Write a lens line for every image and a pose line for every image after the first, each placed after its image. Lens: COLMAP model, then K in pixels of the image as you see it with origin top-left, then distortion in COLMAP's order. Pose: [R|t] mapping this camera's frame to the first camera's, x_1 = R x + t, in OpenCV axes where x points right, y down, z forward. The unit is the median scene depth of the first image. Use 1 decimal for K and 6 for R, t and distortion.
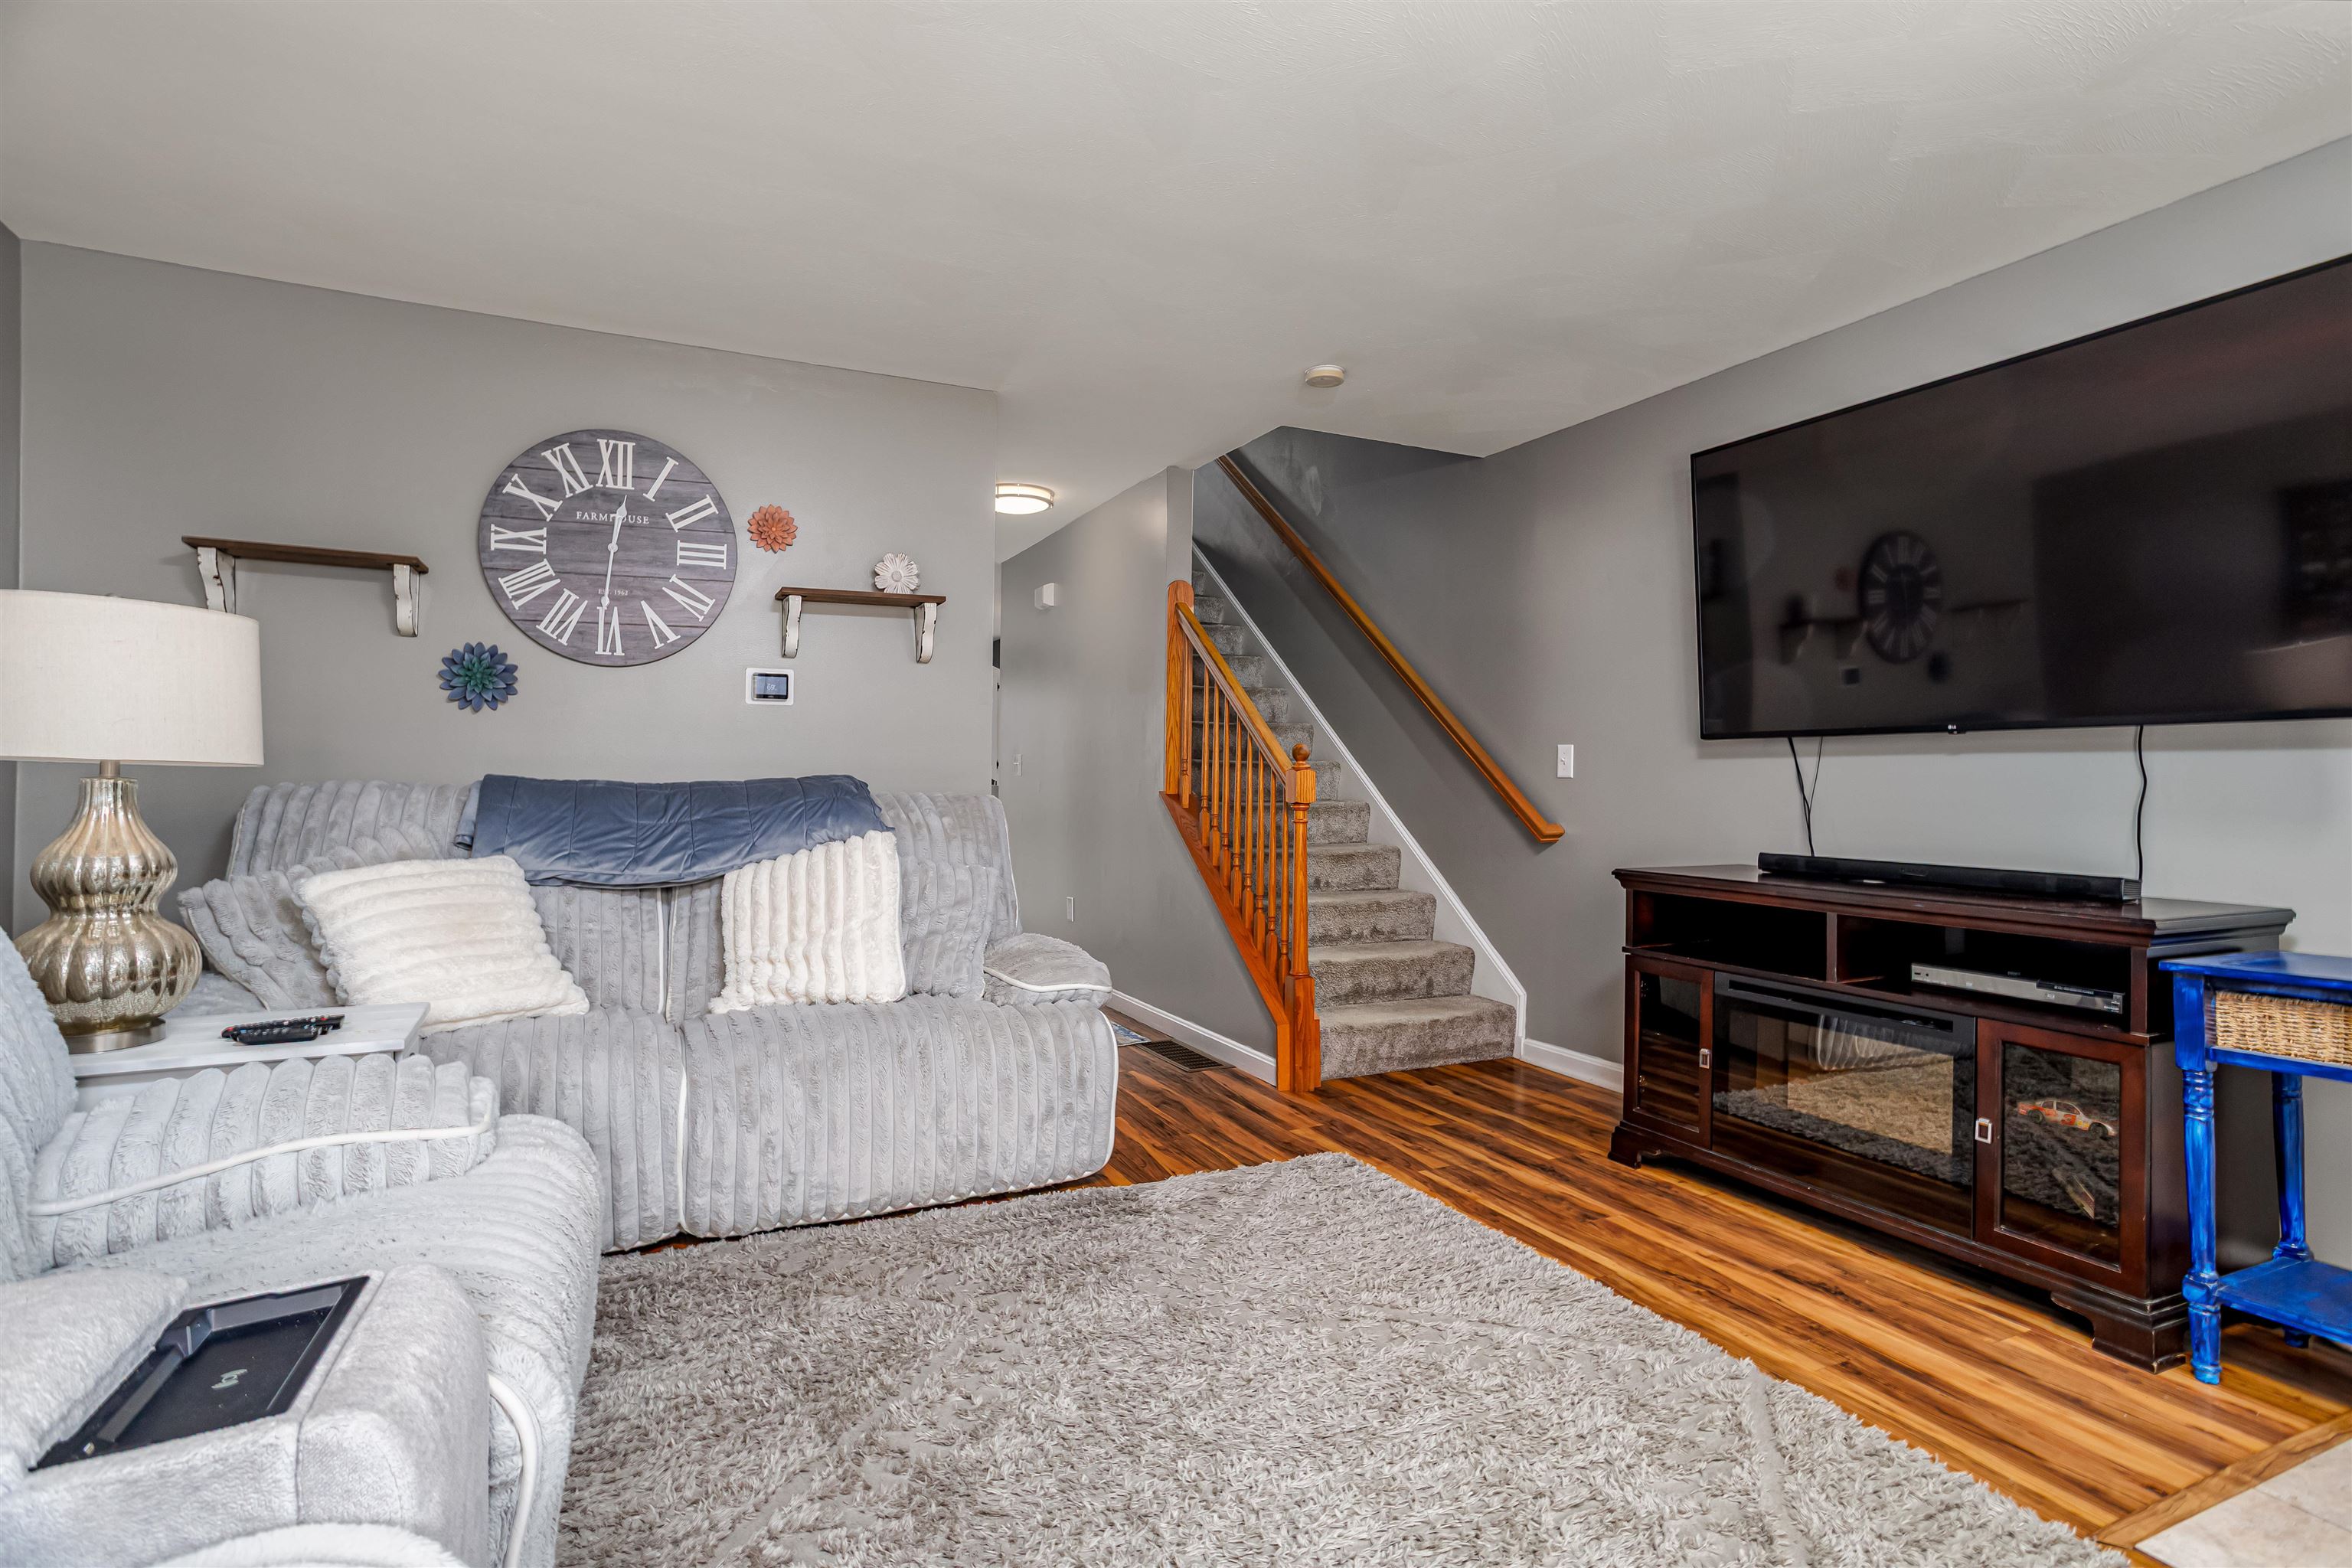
lens RADIAL K [[1157.7, 0, 1192.7], [0, 1157.7, 745.2], [0, 0, 1]] dist [-0.049012, 0.031246]
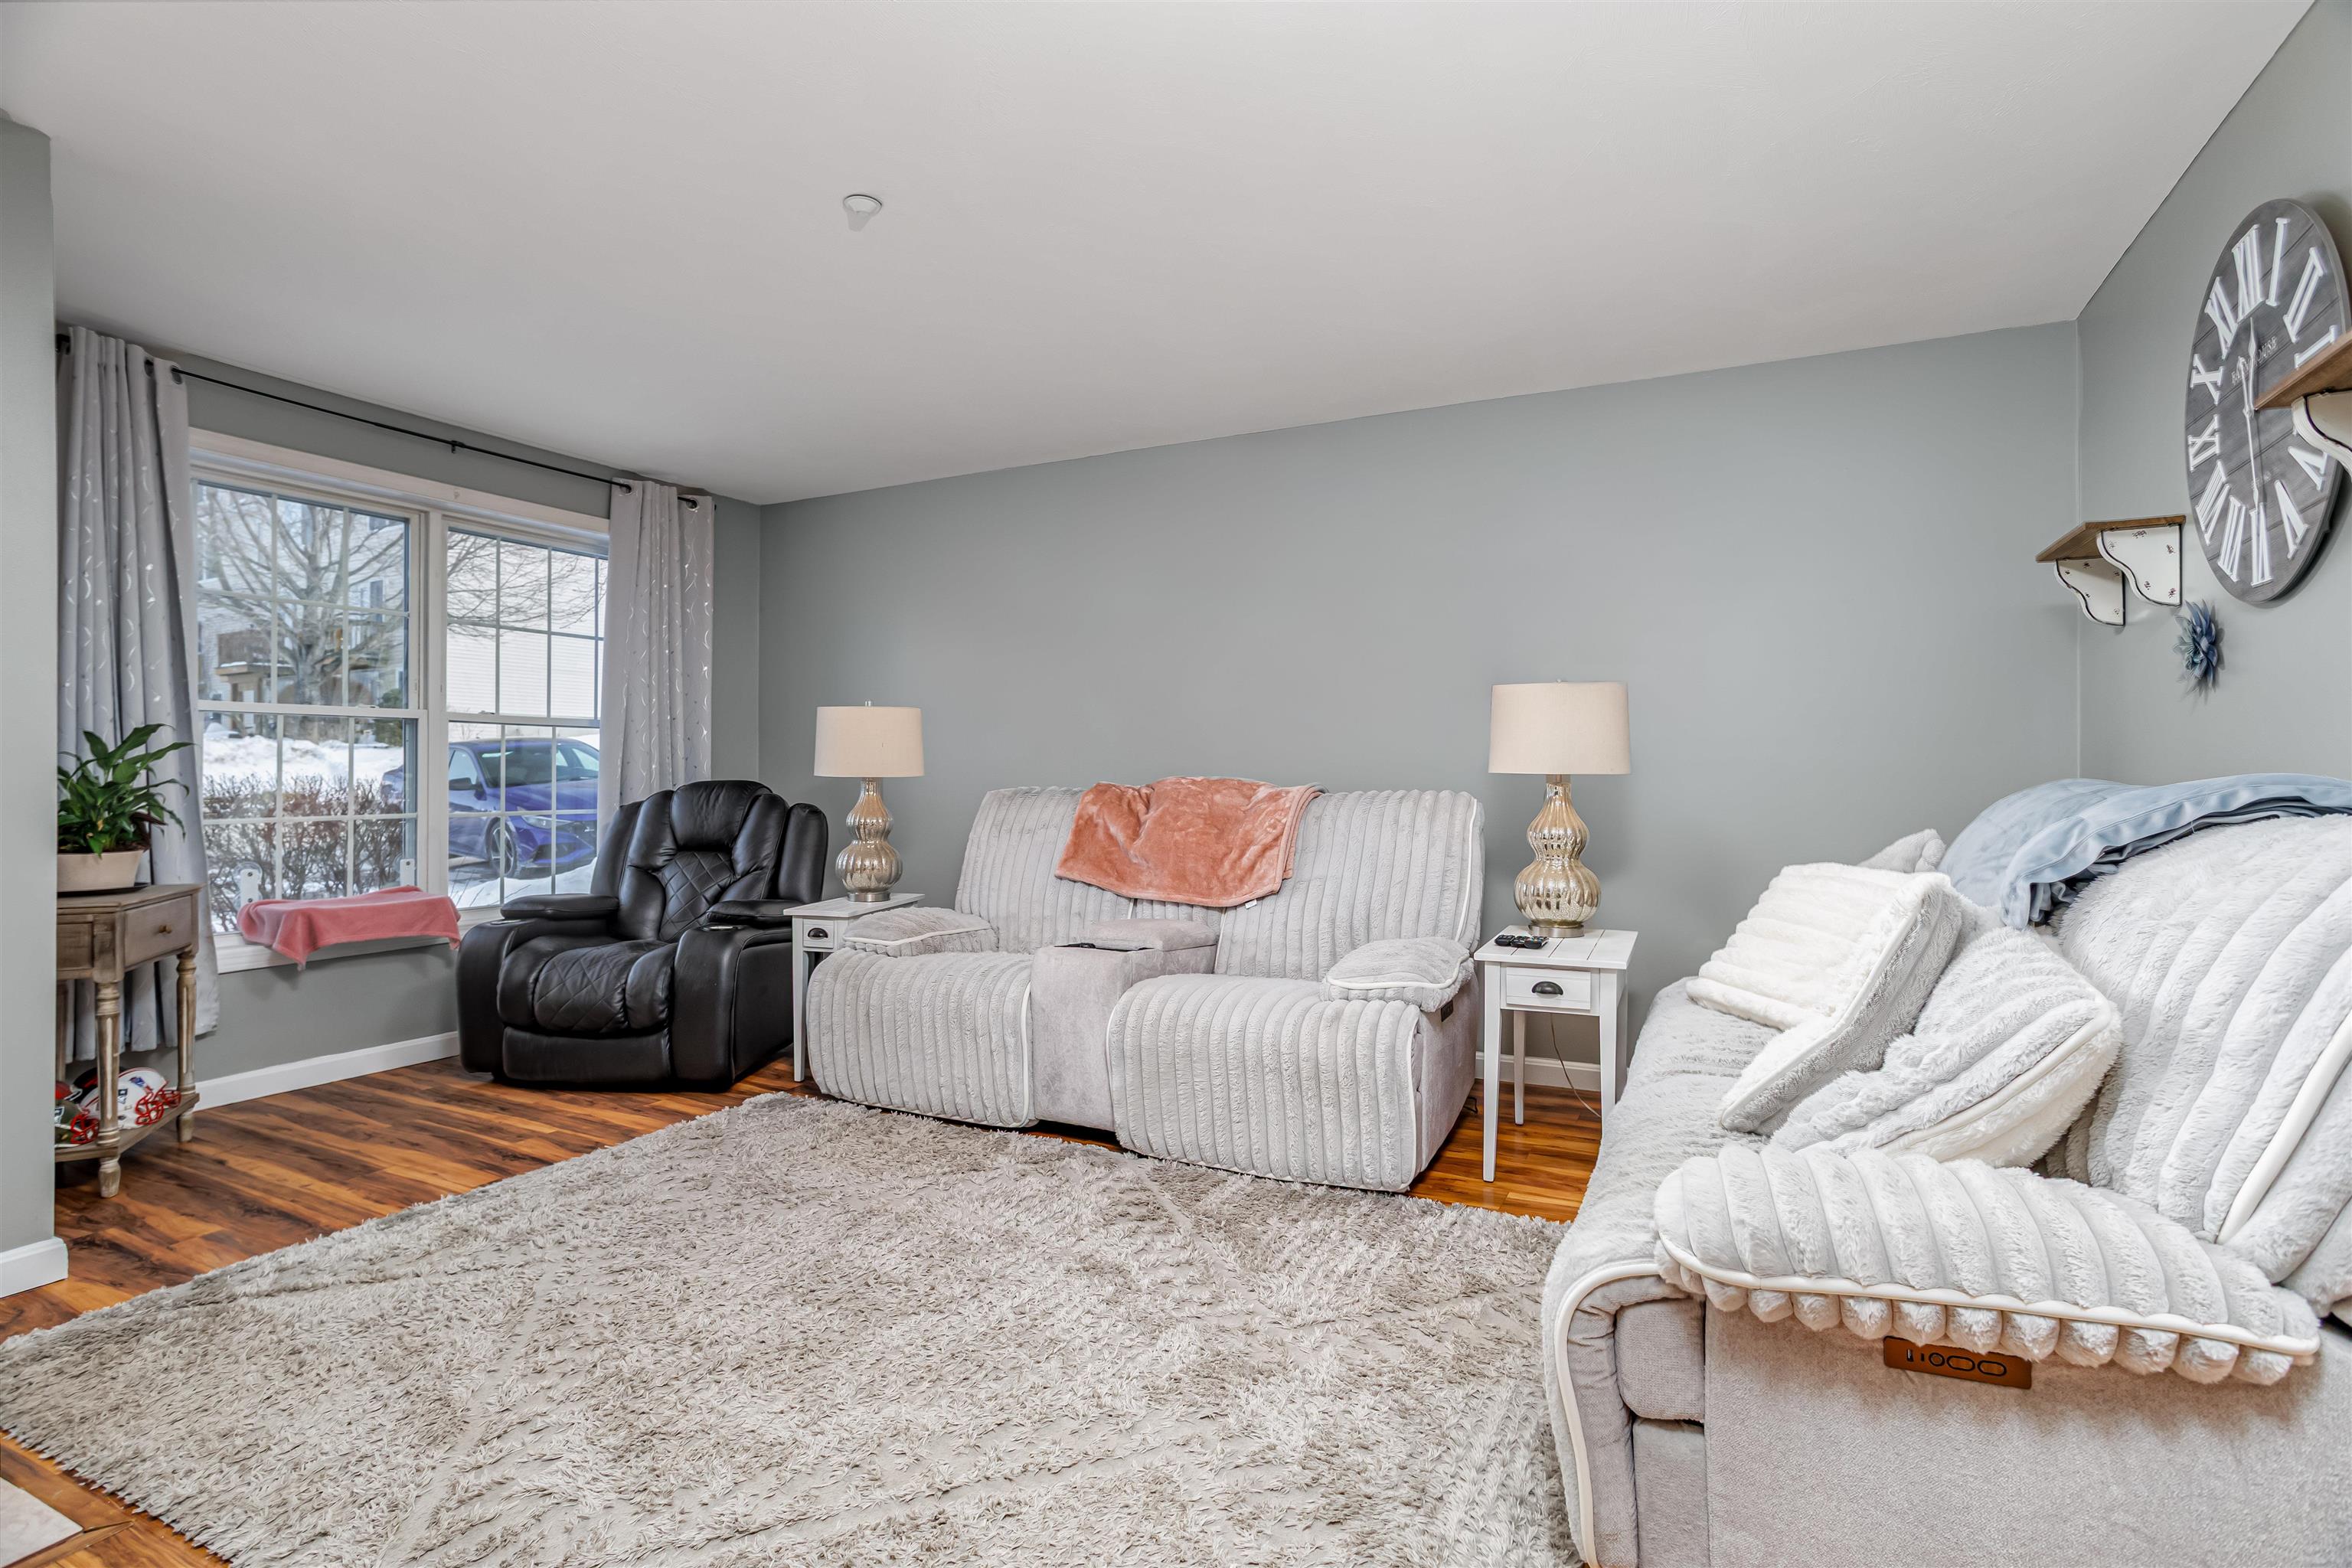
lens RADIAL K [[1120.3, 0, 1180.6], [0, 1120.3, 765.7], [0, 0, 1]] dist [-0.028212, 0.017614]
pose [[-0.790918, -0.009106, -0.611854, 0.312494], [0.016029, 0.999238, -0.035591, 0.029998], [0.611712, -0.037957, -0.790169, 1.123831]]
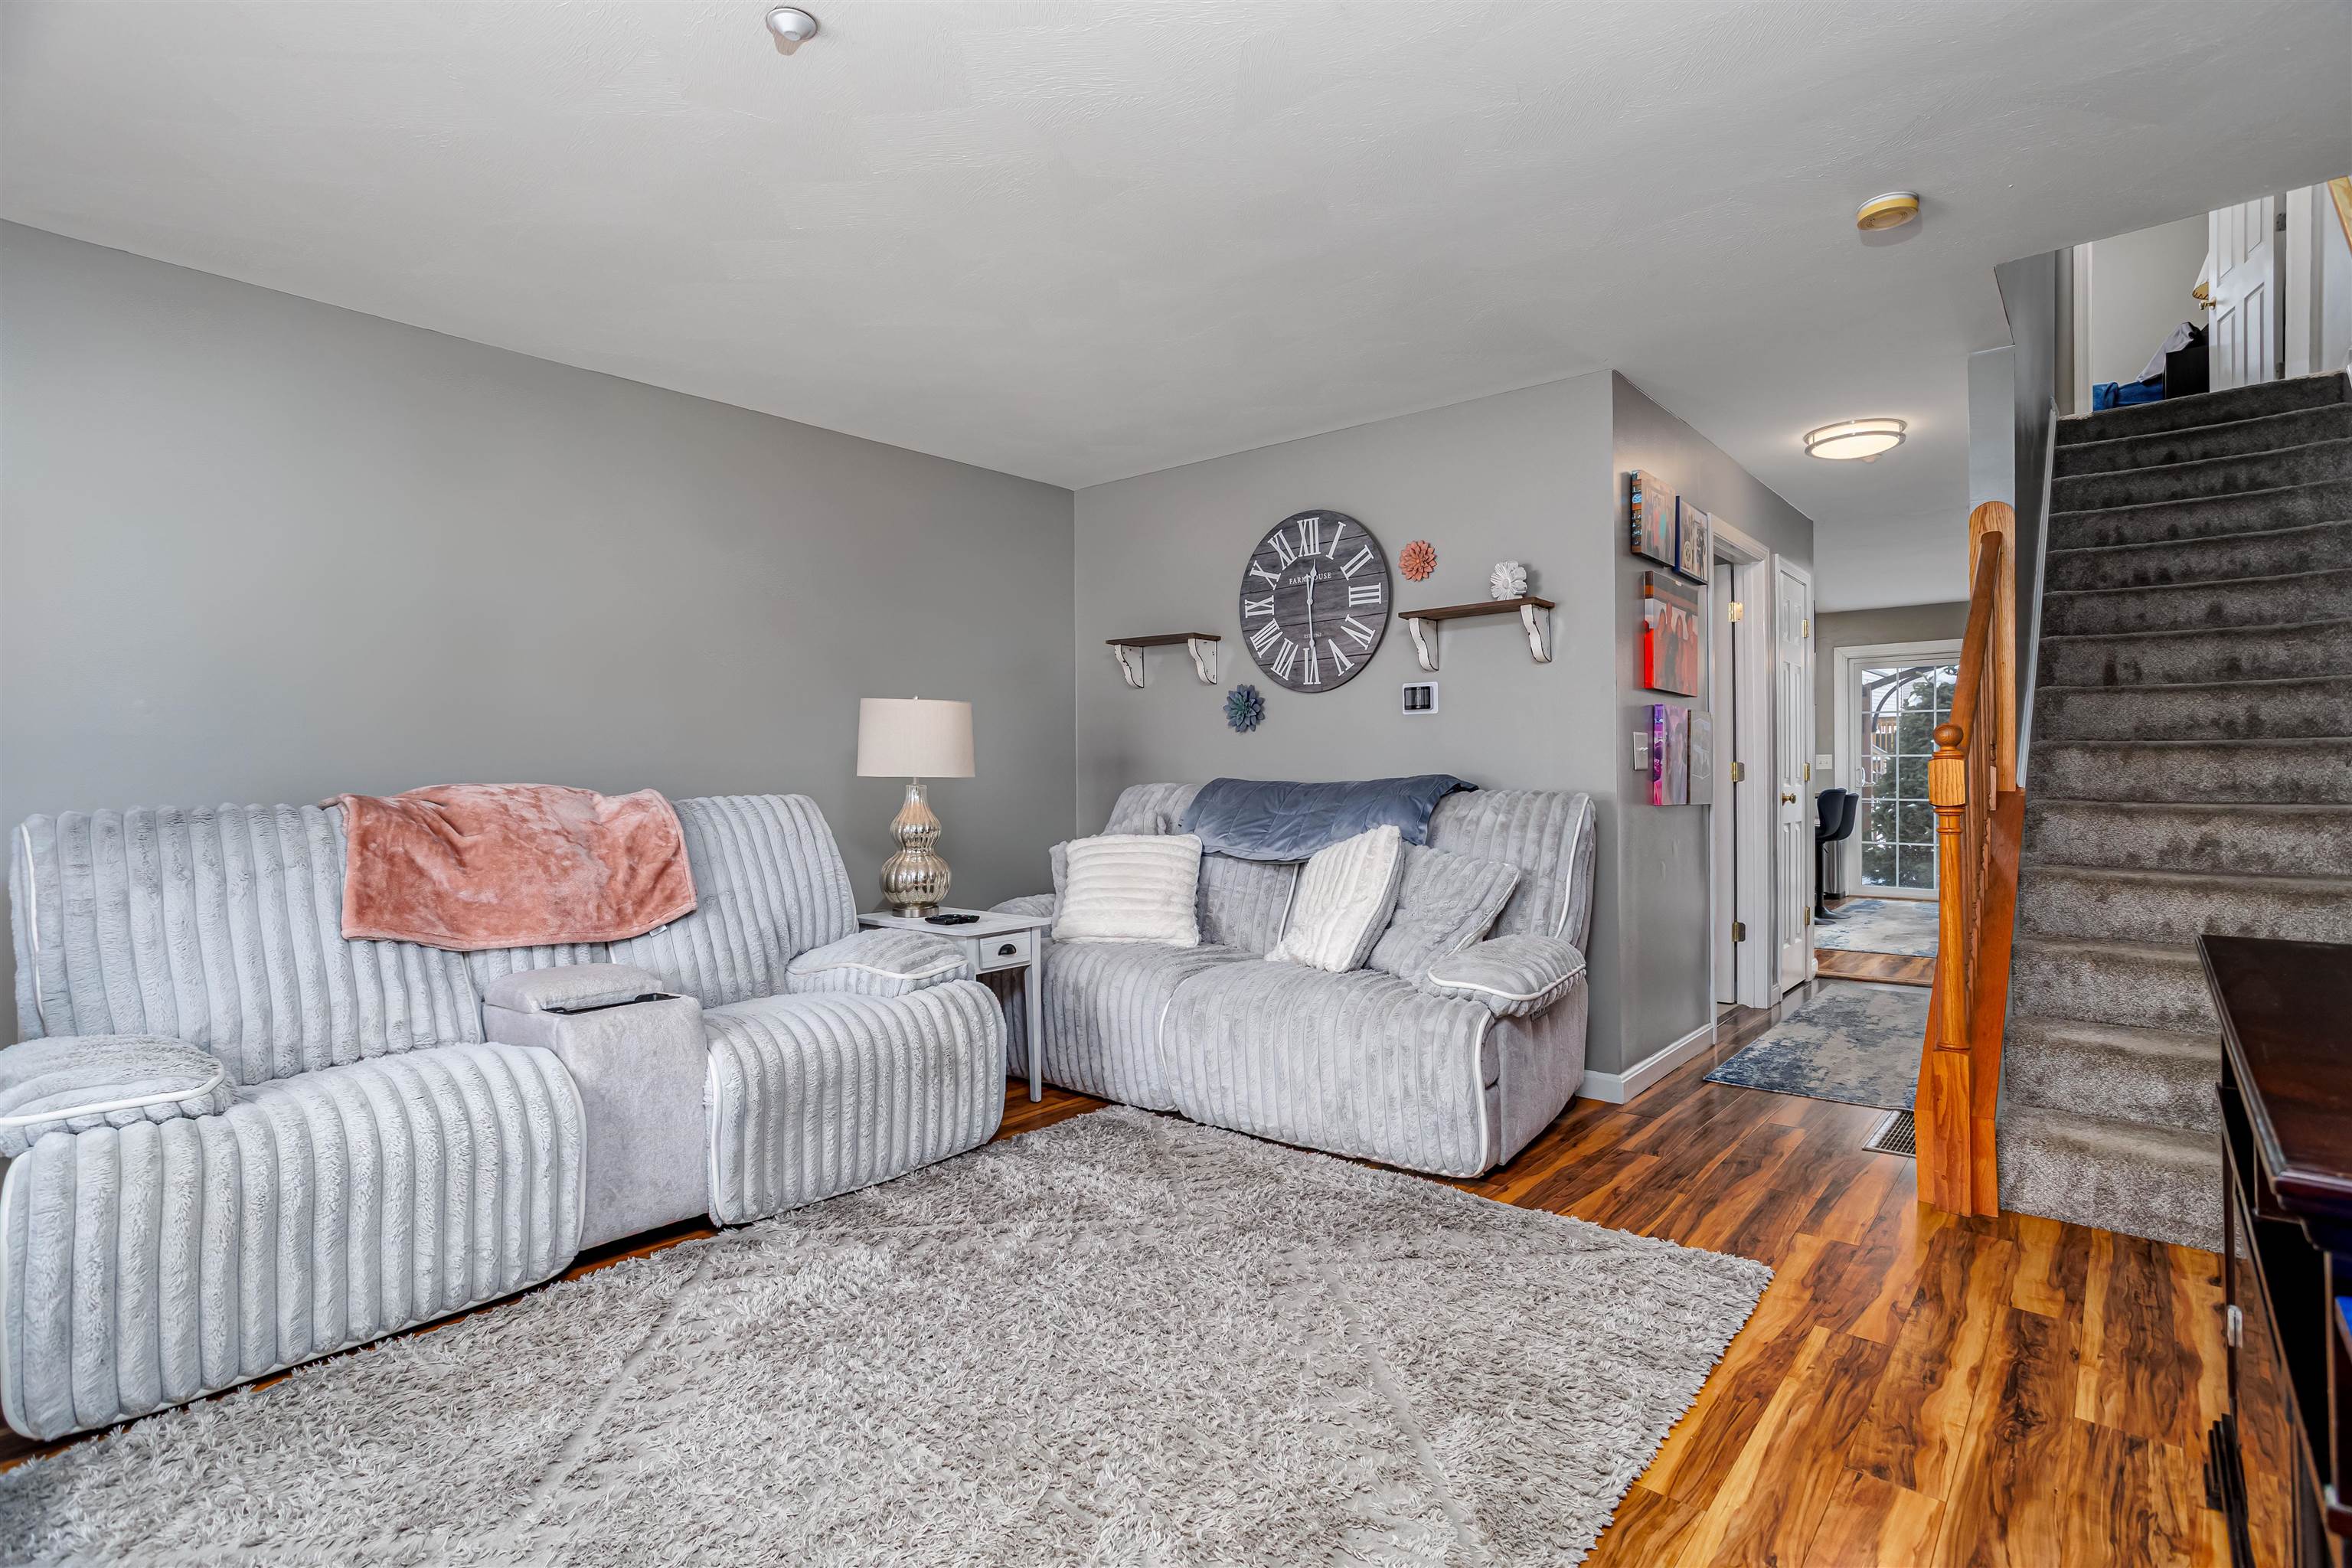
lens RADIAL K [[1157.7, 0, 1192.7], [0, 1157.7, 745.2], [0, 0, 1]] dist [-0.049012, 0.031246]
pose [[0.410497, -0.033623, -0.911242, 0.633867], [0.038791, 0.999059, -0.019389, 0.010319], [0.911036, -0.027389, 0.411415, 0.339588]]
